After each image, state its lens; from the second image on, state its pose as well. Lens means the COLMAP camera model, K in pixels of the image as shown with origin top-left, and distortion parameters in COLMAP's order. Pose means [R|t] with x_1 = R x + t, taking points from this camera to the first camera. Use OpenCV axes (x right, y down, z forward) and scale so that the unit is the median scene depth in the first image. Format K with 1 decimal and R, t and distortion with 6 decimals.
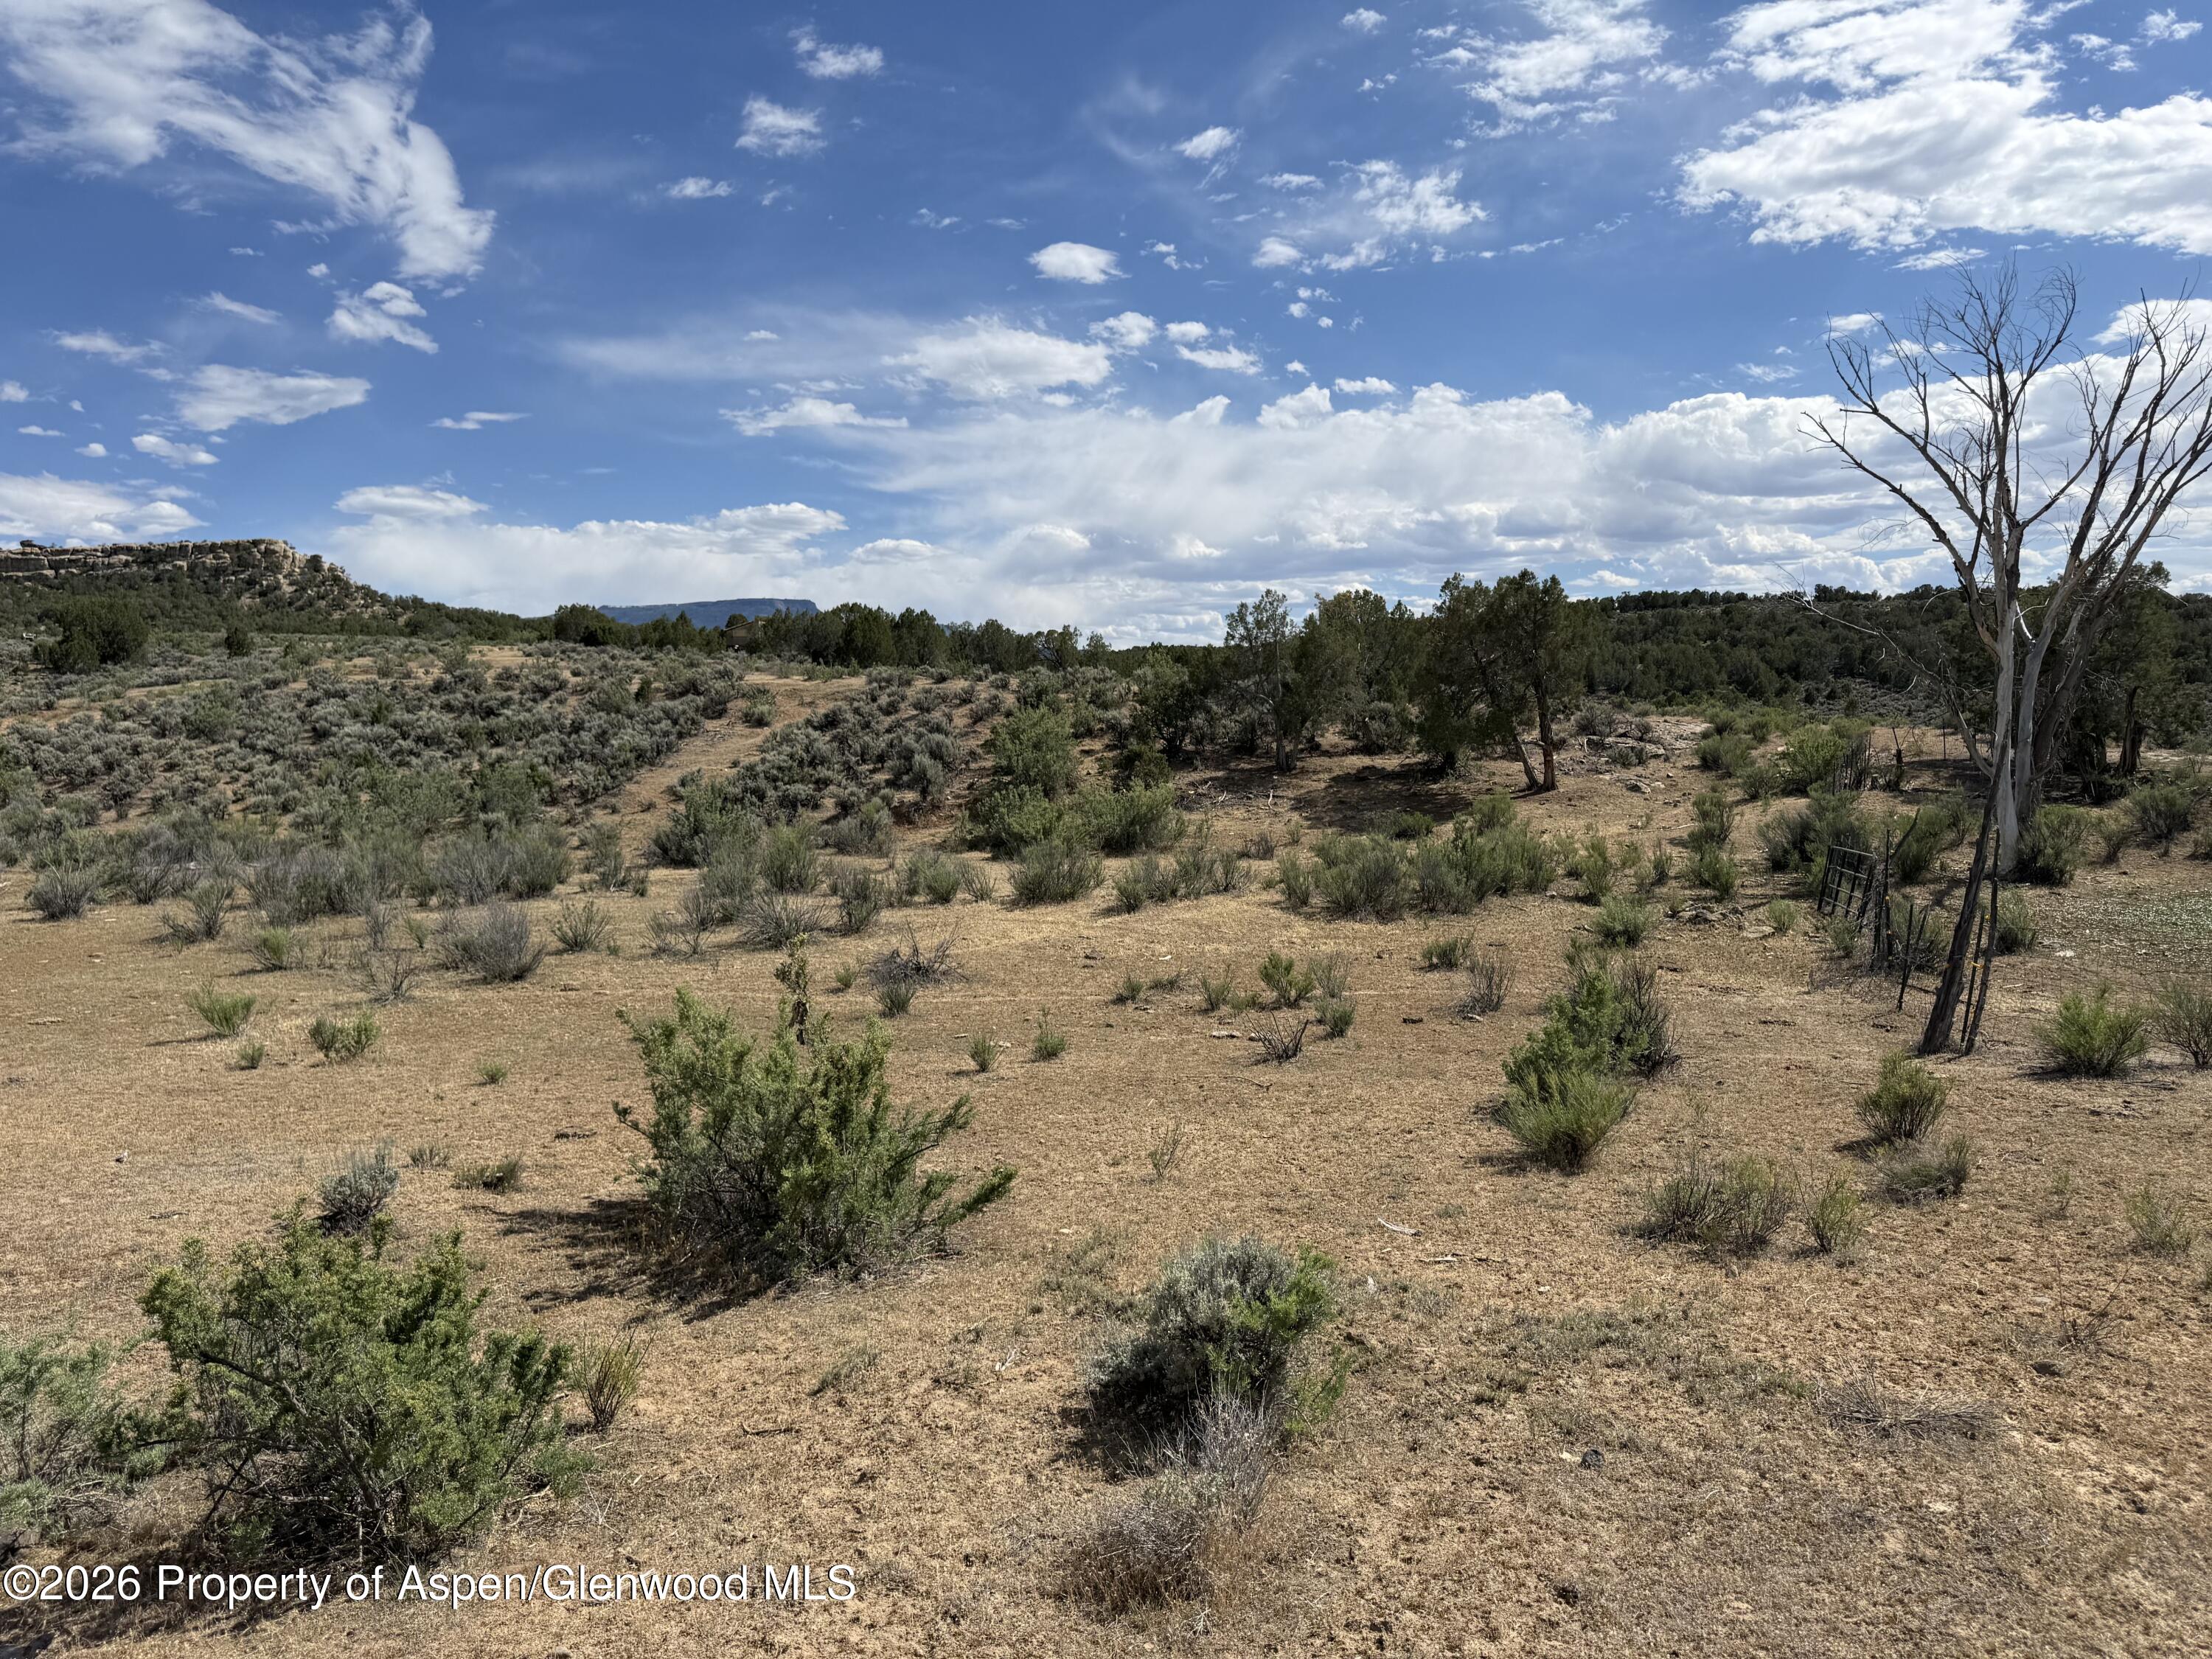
lens RADIAL K [[1566.7, 0, 1106.4], [0, 1566.7, 843.4], [0, 0, 1]] dist [0.002075, -0.007437]
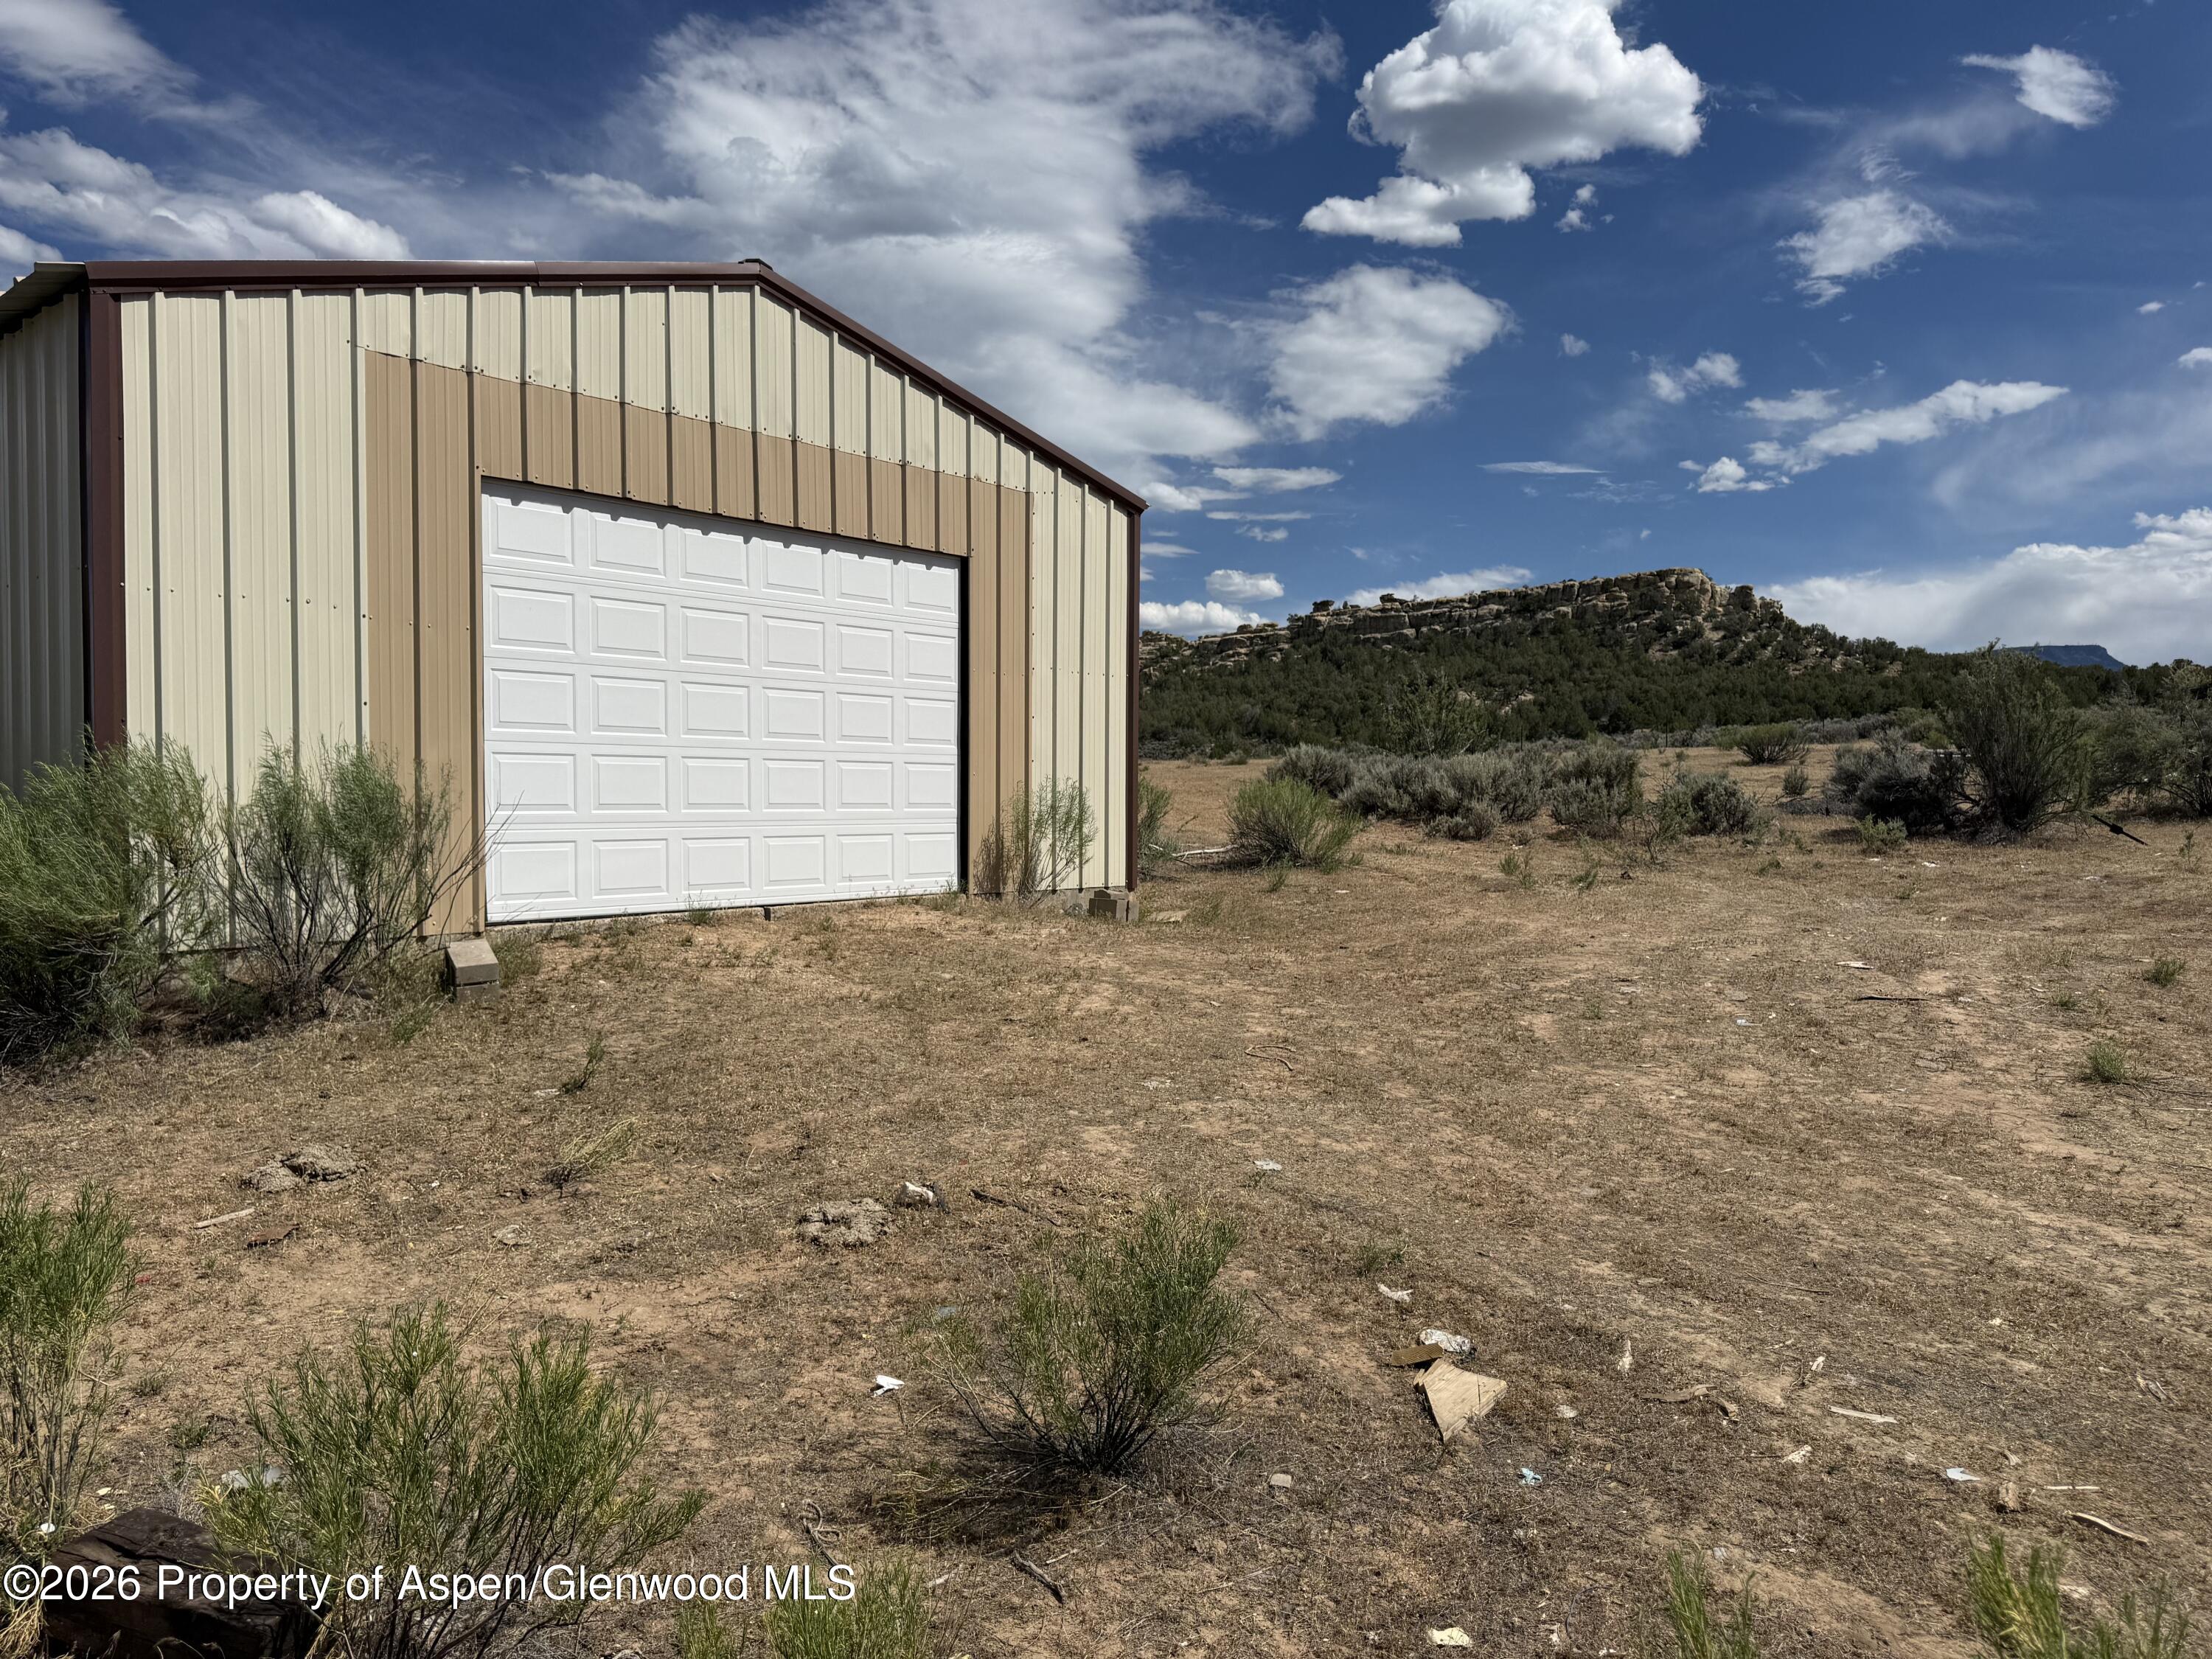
lens RADIAL K [[1511.7, 0, 1082.9], [0, 1511.7, 827.1], [0, 0, 1]] dist [0.004264, 0.001889]
pose [[0.718624, 0.034334, -0.694551, -0.946584], [-0.066679, 0.997580, -0.019676, -0.174091], [0.692195, 0.060452, 0.719174, 1.244130]]
